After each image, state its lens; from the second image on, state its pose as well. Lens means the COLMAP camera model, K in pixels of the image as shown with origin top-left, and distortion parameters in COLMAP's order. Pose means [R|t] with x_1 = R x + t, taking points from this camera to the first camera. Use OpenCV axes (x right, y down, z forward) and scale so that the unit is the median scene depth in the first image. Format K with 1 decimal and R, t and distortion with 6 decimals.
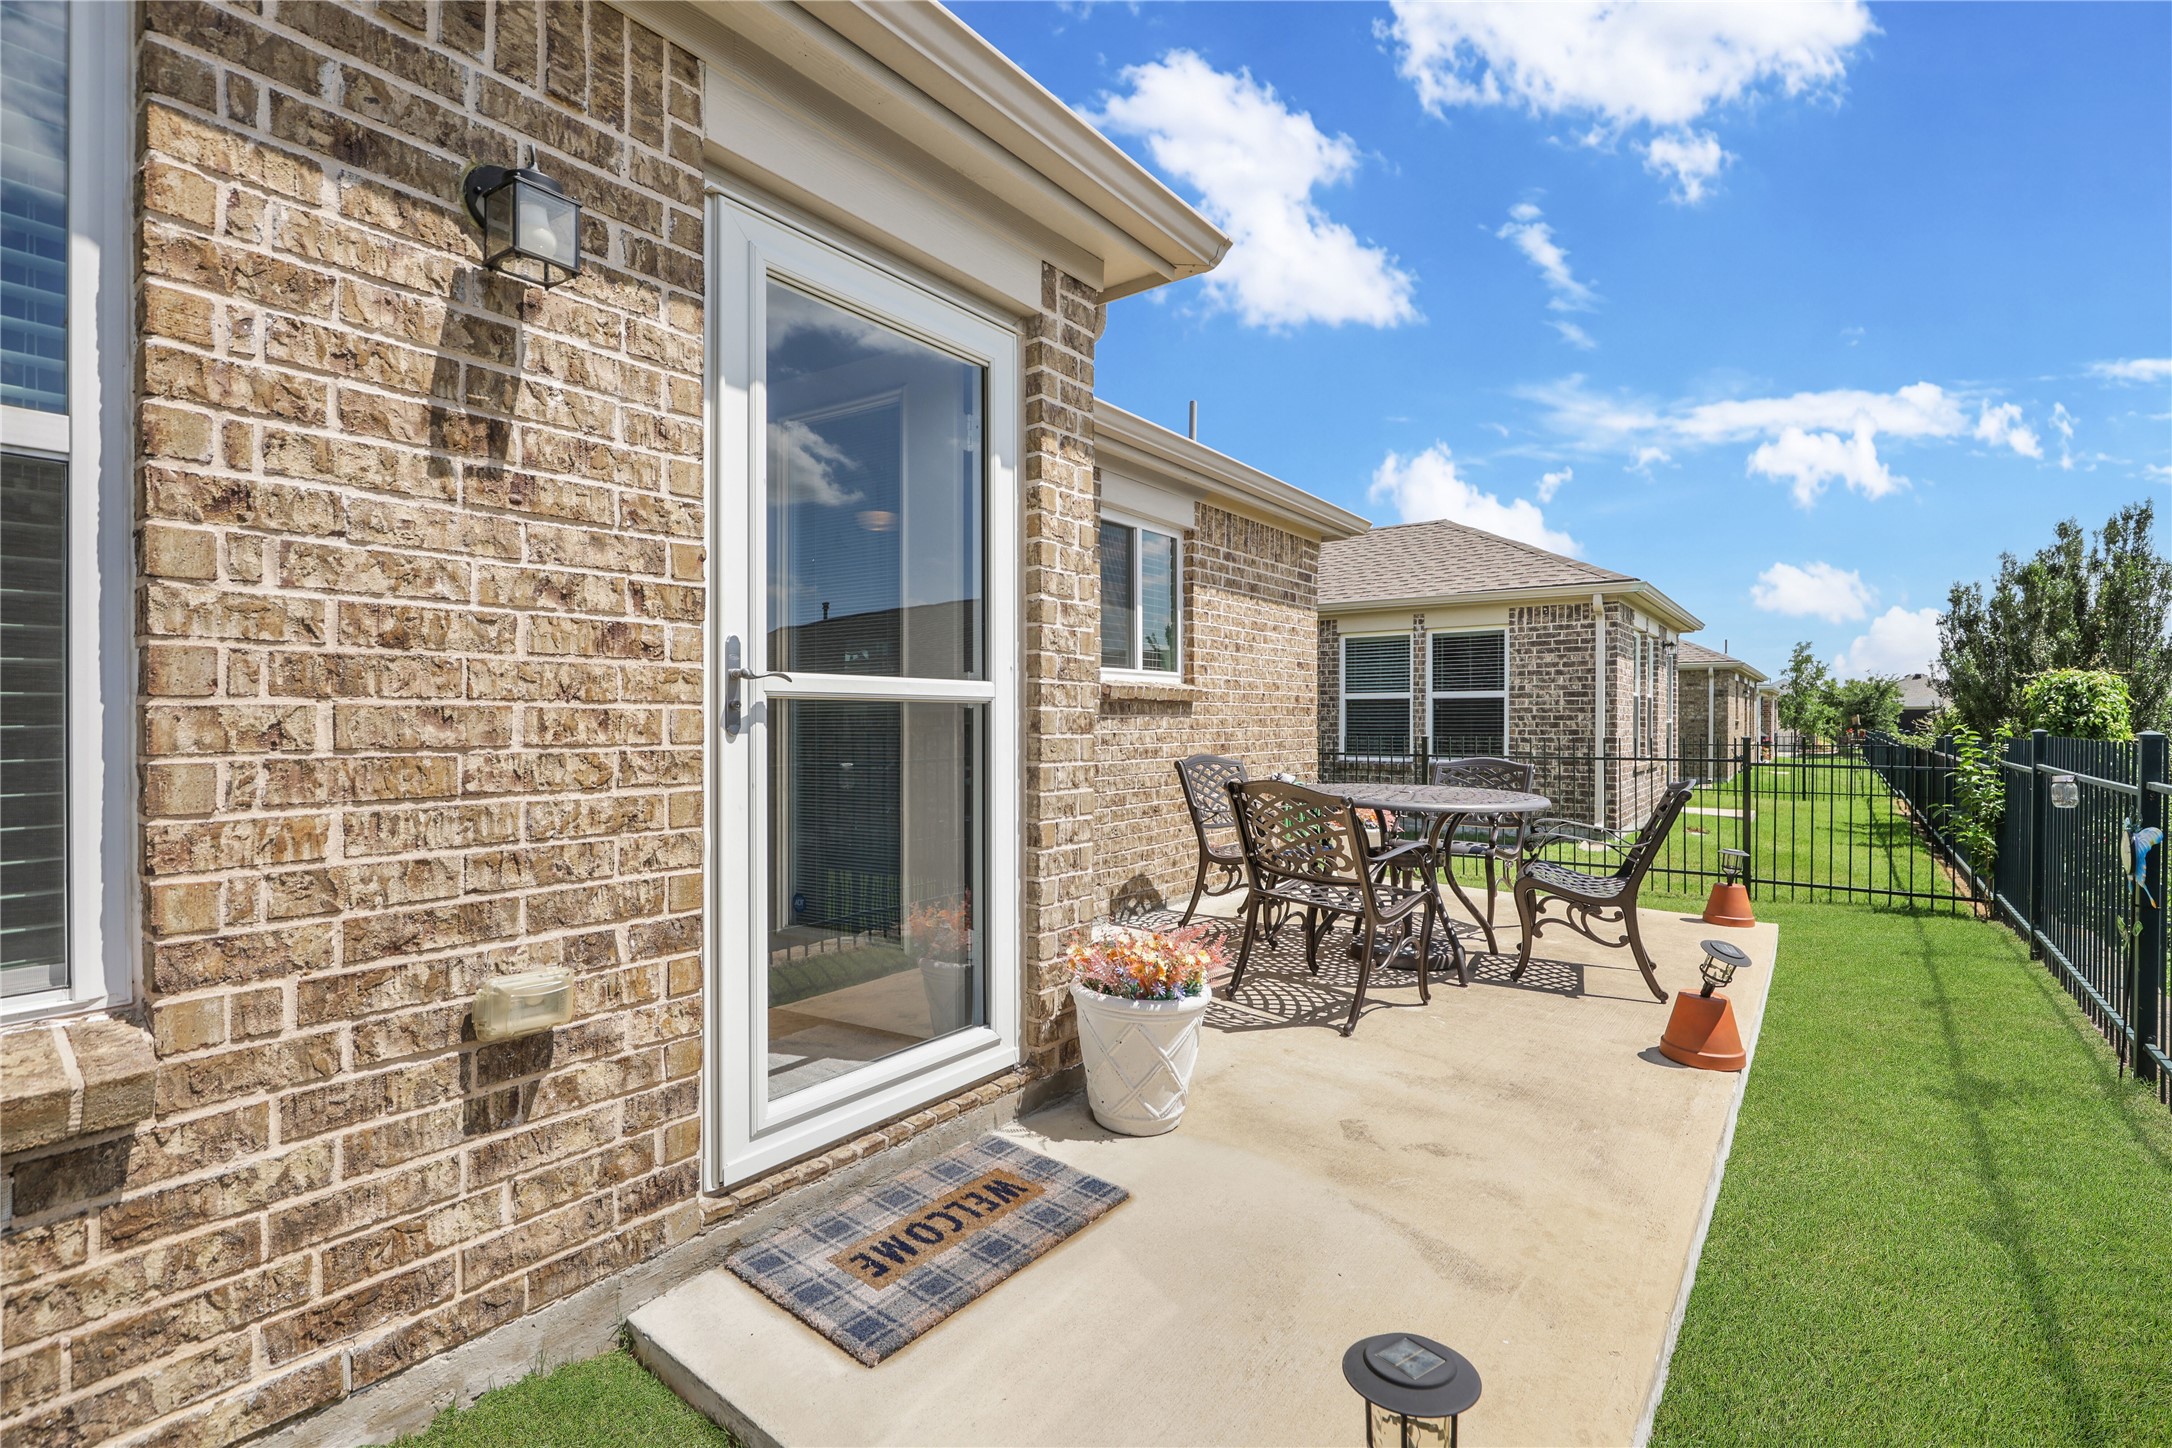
lens RADIAL K [[1009.3, 0, 1087.4], [0, 1009.3, 734.1], [0, 0, 1]] dist [-0.002190, -0.000414]
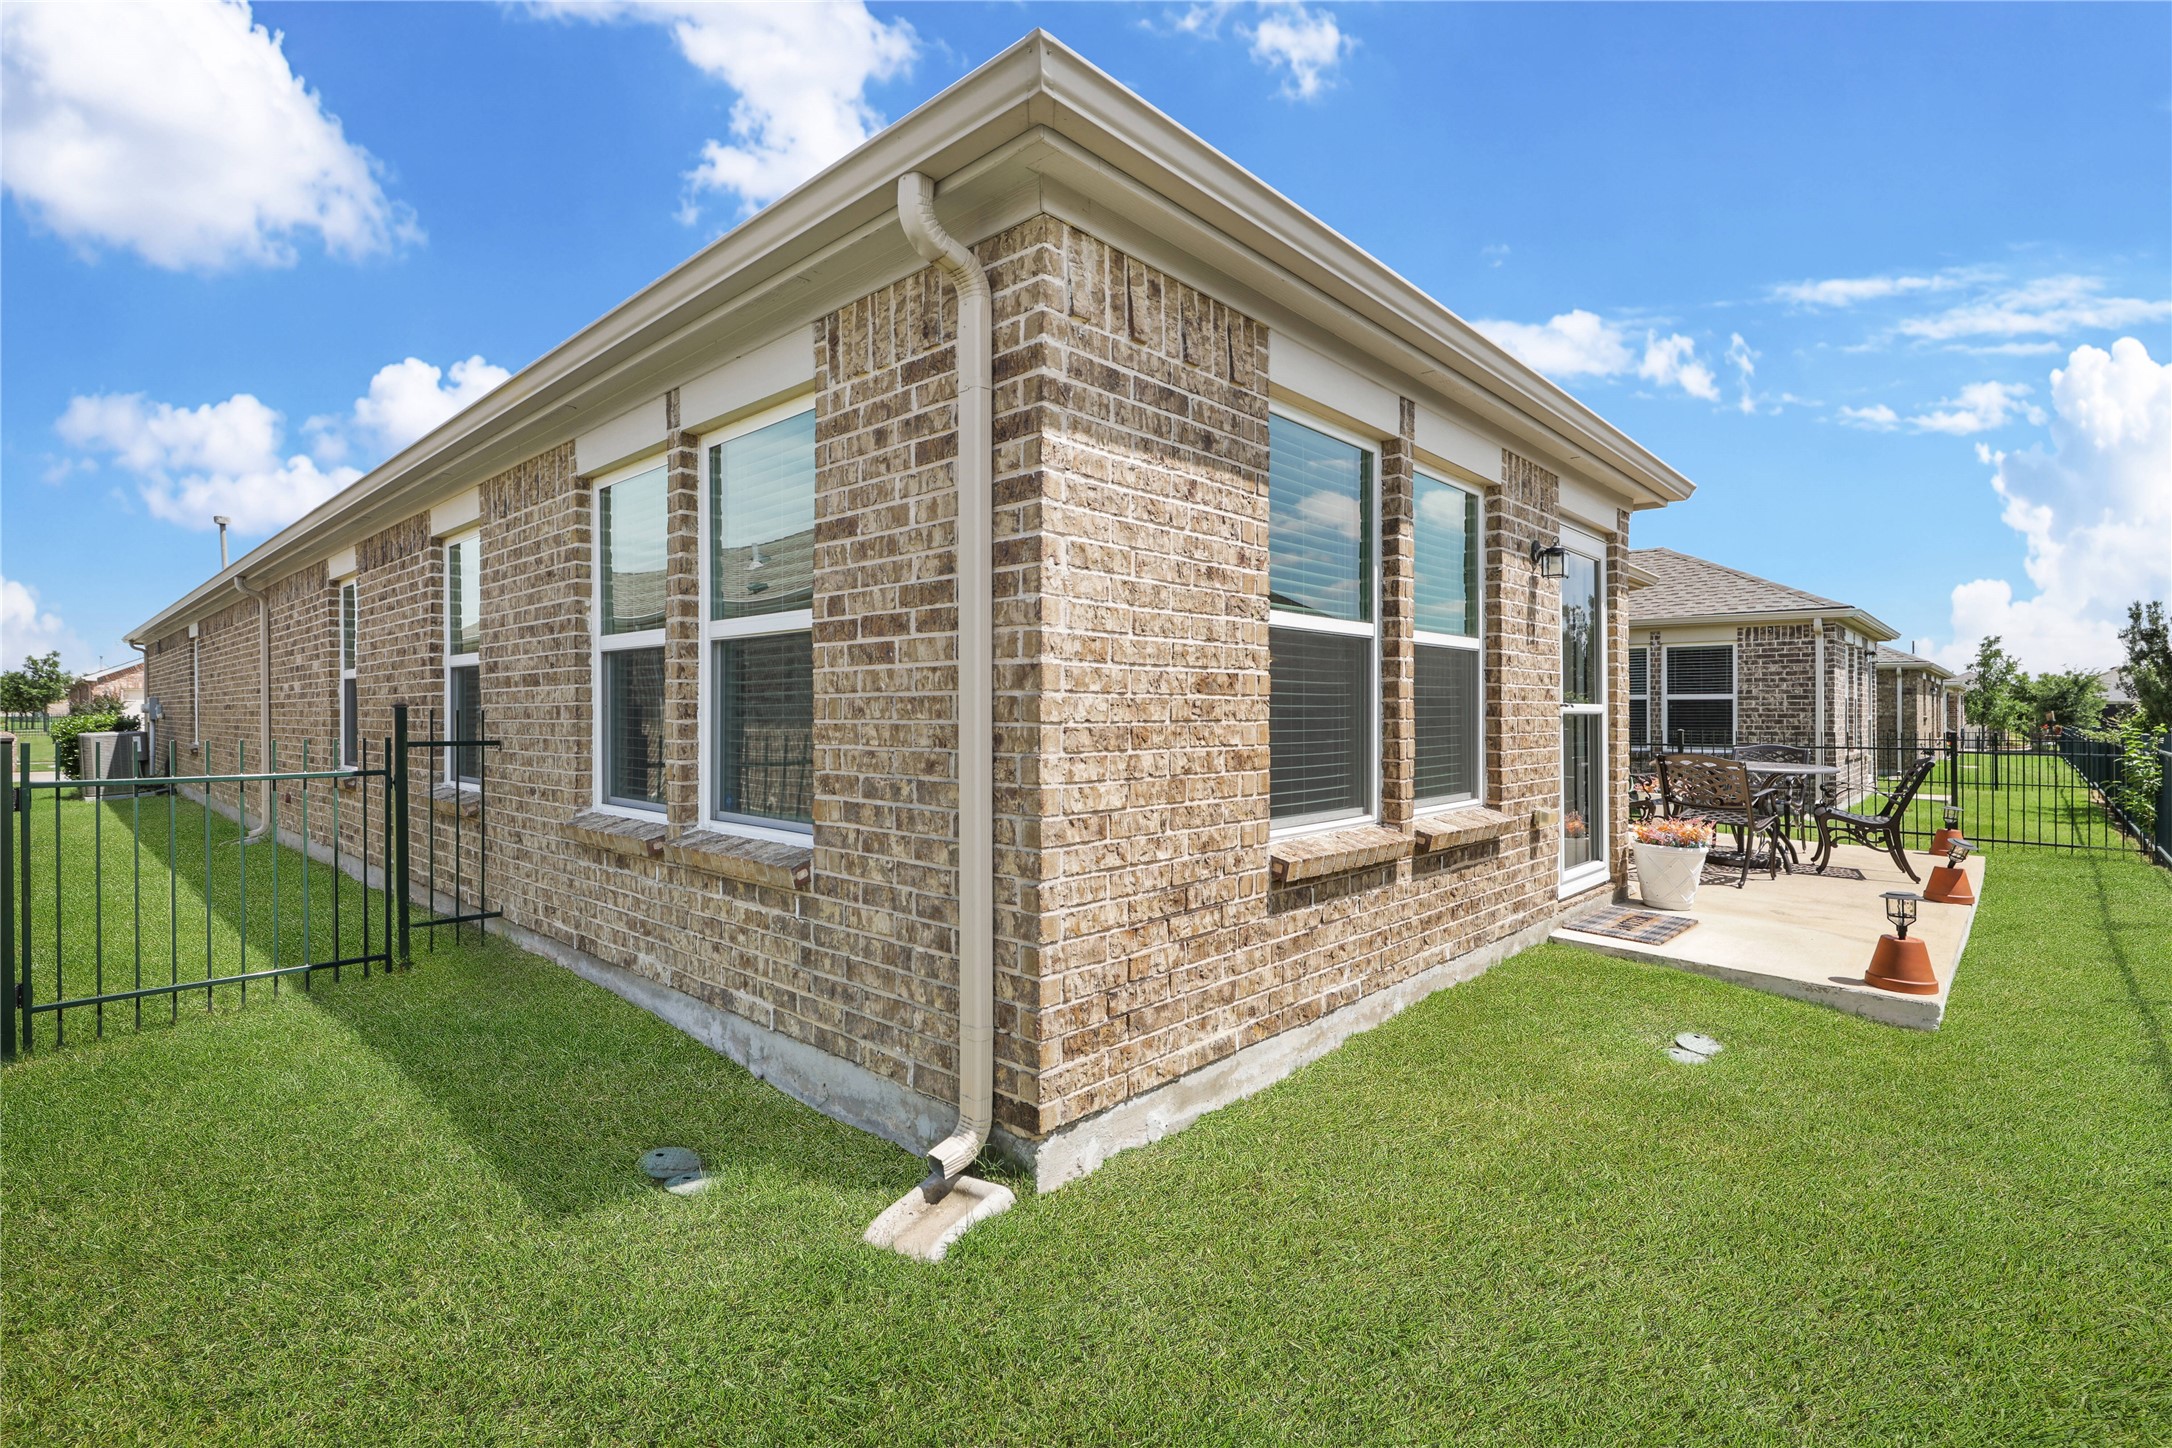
lens RADIAL K [[1001.6, 0, 1079.0], [0, 1001.6, 716.7], [0, 0, 1]] dist [-0.000864, -0.000321]
pose [[0.992712, 0.002817, -0.120482, -0.248262], [-0.003997, 0.999946, -0.009551, 0.000160], [0.120448, 0.009963, 0.992670, -0.336681]]
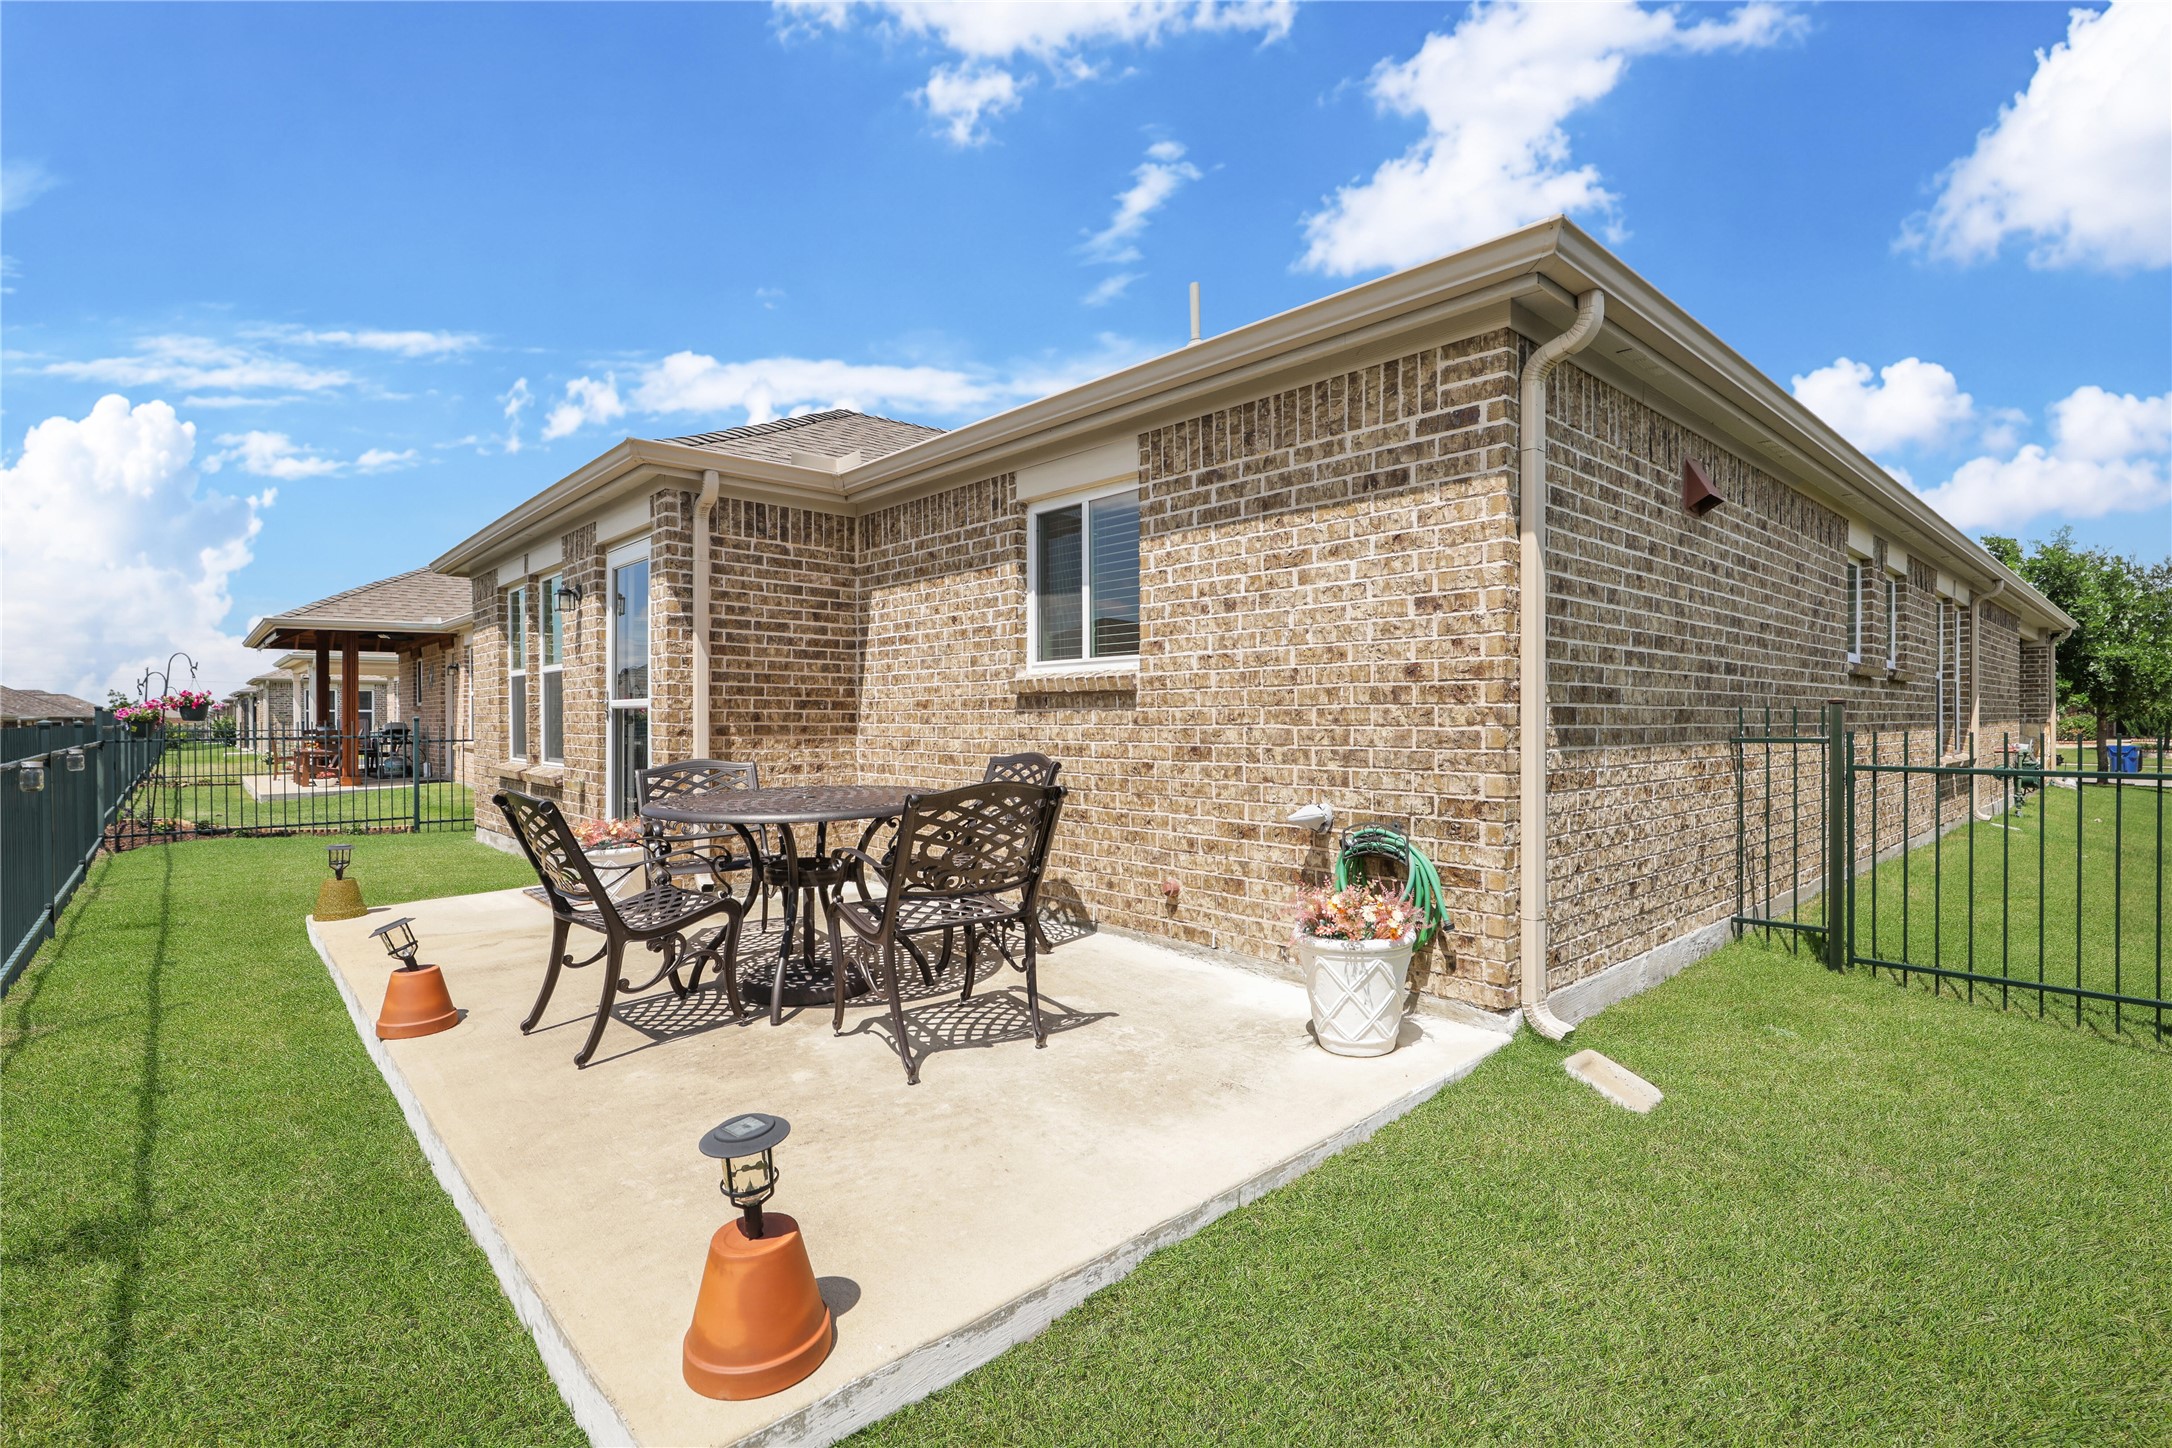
lens RADIAL K [[1001.6, 0, 1079.0], [0, 1001.6, 716.7], [0, 0, 1]] dist [-0.000864, -0.000321]
pose [[-0.205456, 0.004792, -0.978655, 0.290873], [-0.006202, 0.999962, 0.006199, -0.005299], [0.978647, 0.007343, -0.205419, 0.368295]]
